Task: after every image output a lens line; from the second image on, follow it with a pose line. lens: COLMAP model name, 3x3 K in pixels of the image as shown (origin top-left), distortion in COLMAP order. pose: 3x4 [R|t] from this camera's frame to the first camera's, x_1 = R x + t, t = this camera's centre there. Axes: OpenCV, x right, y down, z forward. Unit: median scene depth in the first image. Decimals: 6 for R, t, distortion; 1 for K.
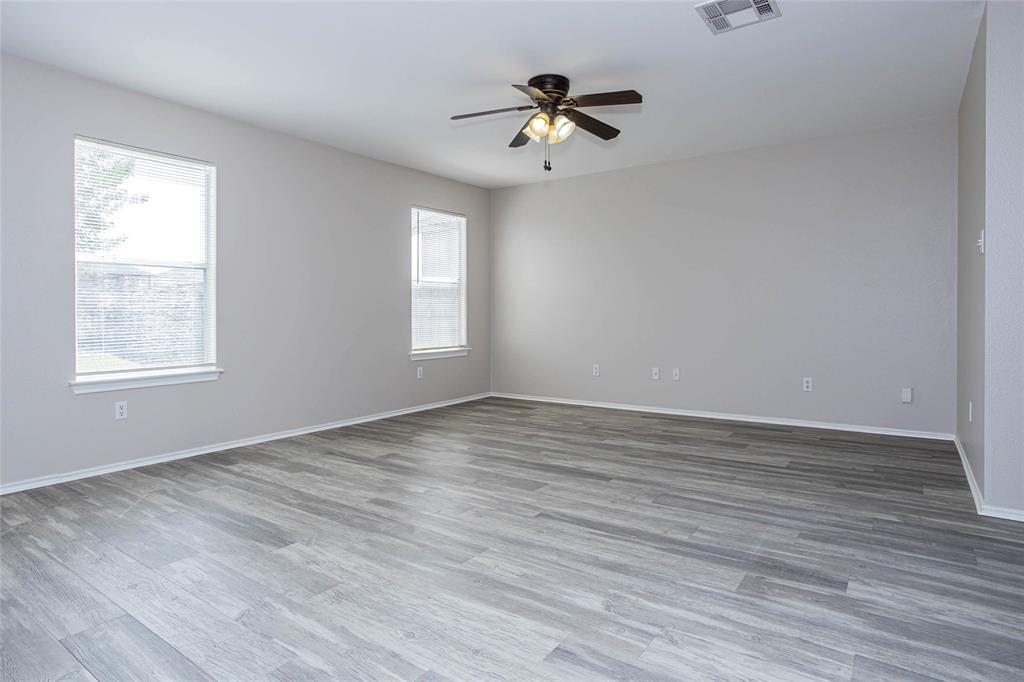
lens RADIAL K [[586.4, 0, 515.3], [0, 586.4, 336.4], [0, 0, 1]] dist [-0.052550, -0.000494]
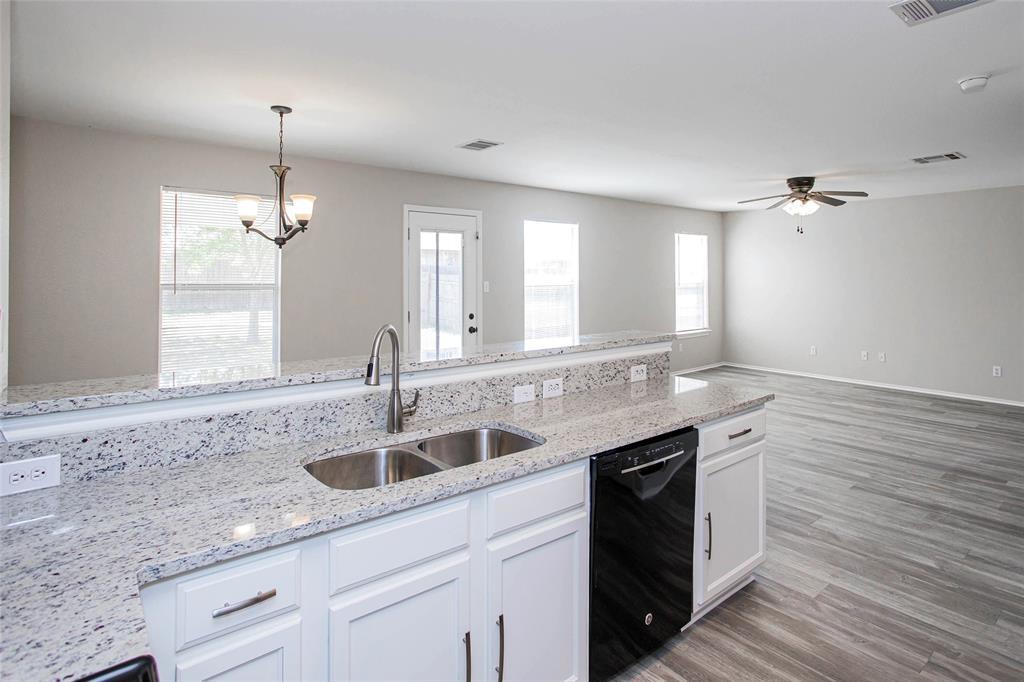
lens RADIAL K [[569.9, 0, 512.4], [0, 569.9, 278.9], [0, 0, 1]] dist [-0.008662, 0.002050]
pose [[0.964354, 0.009411, -0.264447, -0.239813], [-0.016487, 0.999563, -0.024549, -0.082140], [0.264100, 0.028034, 0.964088, -0.585619]]
